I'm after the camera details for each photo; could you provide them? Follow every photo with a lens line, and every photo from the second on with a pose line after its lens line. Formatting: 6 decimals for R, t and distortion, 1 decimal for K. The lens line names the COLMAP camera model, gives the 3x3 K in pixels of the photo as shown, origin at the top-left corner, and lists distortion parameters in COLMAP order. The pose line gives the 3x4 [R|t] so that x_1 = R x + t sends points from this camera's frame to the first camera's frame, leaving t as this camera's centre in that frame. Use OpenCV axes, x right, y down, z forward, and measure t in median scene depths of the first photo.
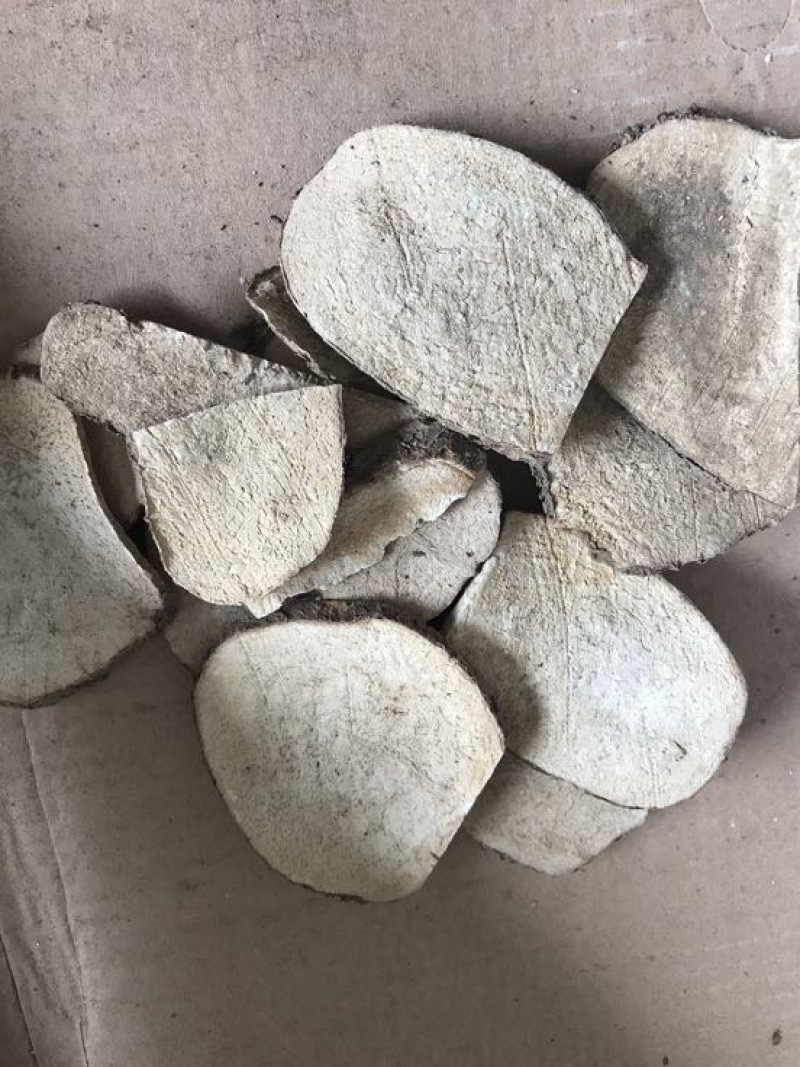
lens RADIAL K [[853.2, 0, 400.0], [0, 853.2, 533.5], [0, 0, 1]] dist [-0.064195, 0.060418]
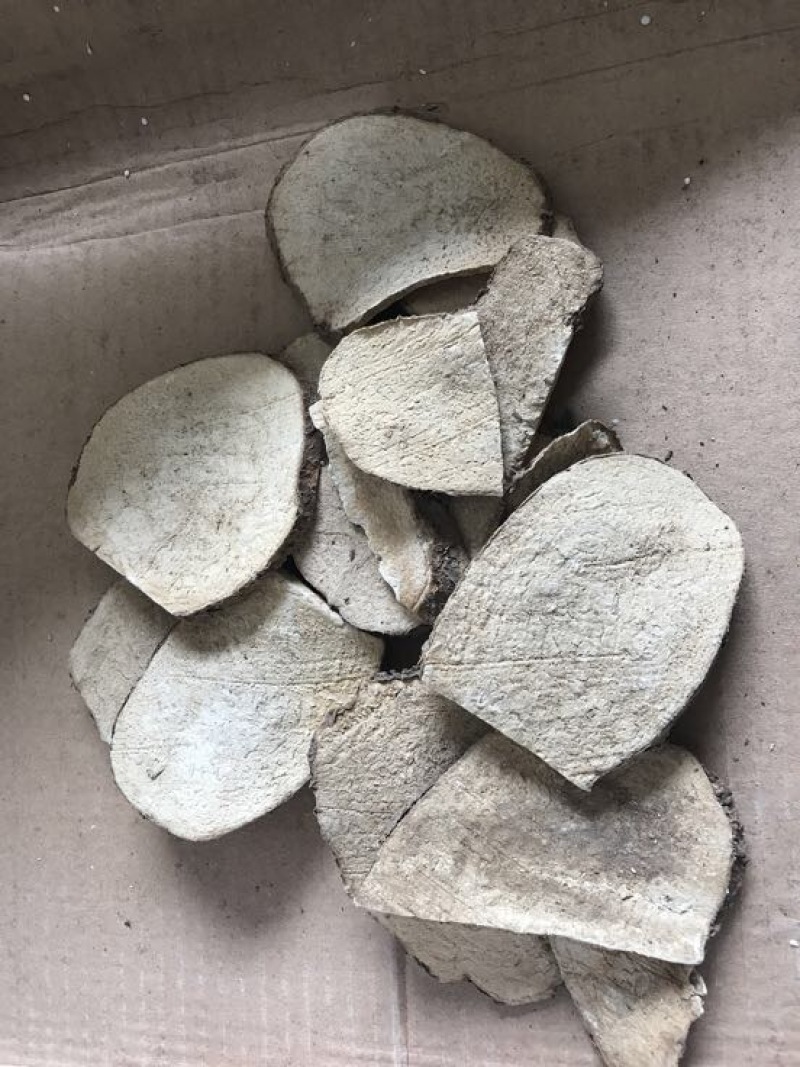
lens RADIAL K [[853.2, 0, 400.0], [0, 853.2, 533.5], [0, 0, 1]] dist [-0.064195, 0.060418]
pose [[-0.103927, 0.990641, -0.088480, 0.088611], [-0.990527, -0.095065, 0.099086, -0.150760], [0.089747, 0.097940, 0.991137, -0.108823]]
